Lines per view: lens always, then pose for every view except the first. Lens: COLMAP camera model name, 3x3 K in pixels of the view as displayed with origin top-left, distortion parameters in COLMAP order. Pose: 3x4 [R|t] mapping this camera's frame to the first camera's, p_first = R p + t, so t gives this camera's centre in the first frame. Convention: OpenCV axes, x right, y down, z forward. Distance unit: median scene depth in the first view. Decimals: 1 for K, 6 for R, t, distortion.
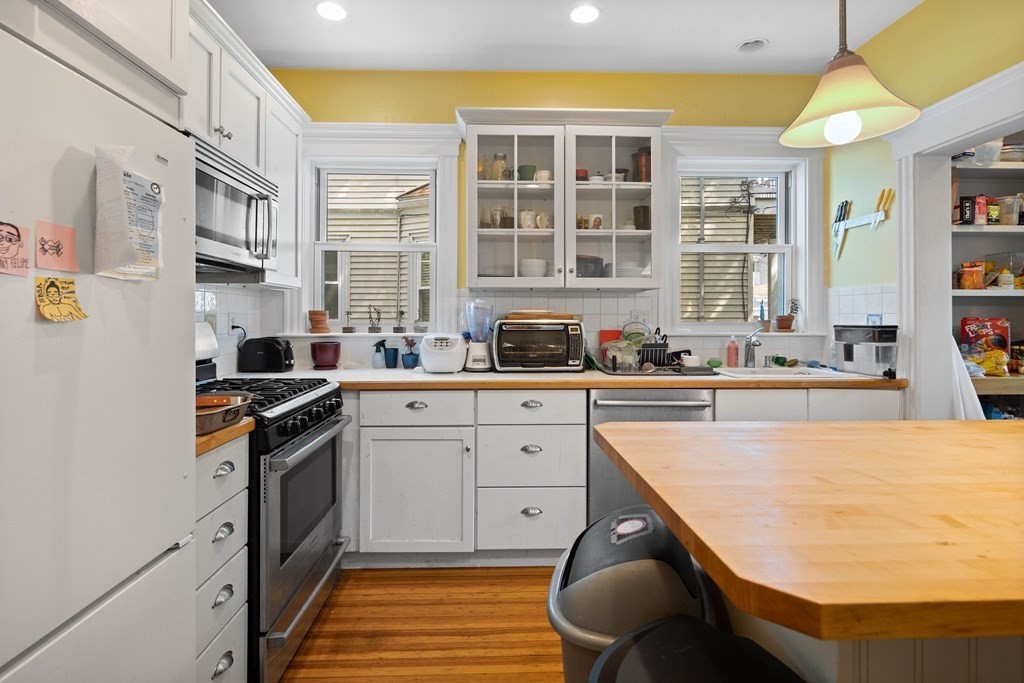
lens RADIAL K [[496.7, 0, 511.9], [0, 496.7, 314.7], [0, 0, 1]] dist [0.001429, -0.002026]
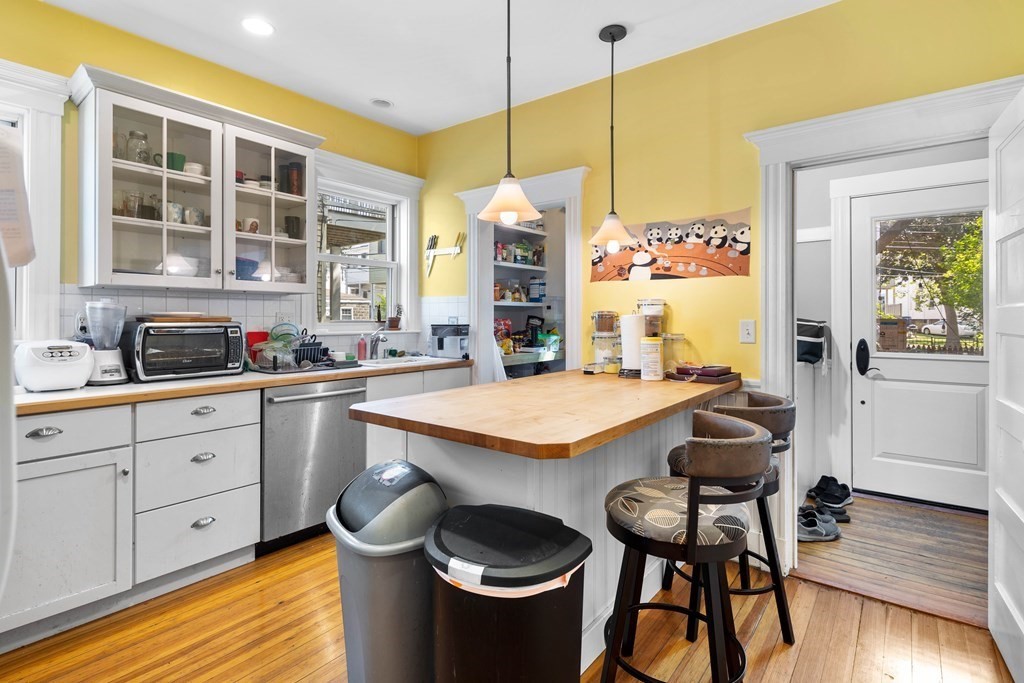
lens RADIAL K [[496.7, 0, 511.9], [0, 496.7, 314.7], [0, 0, 1]] dist [0.001429, -0.002026]
pose [[0.639742, 0.003425, 0.768582, -0.281526], [-0.005226, 0.999986, -0.000106, -0.007425], [-0.768572, -0.003949, 0.639751, -0.063841]]
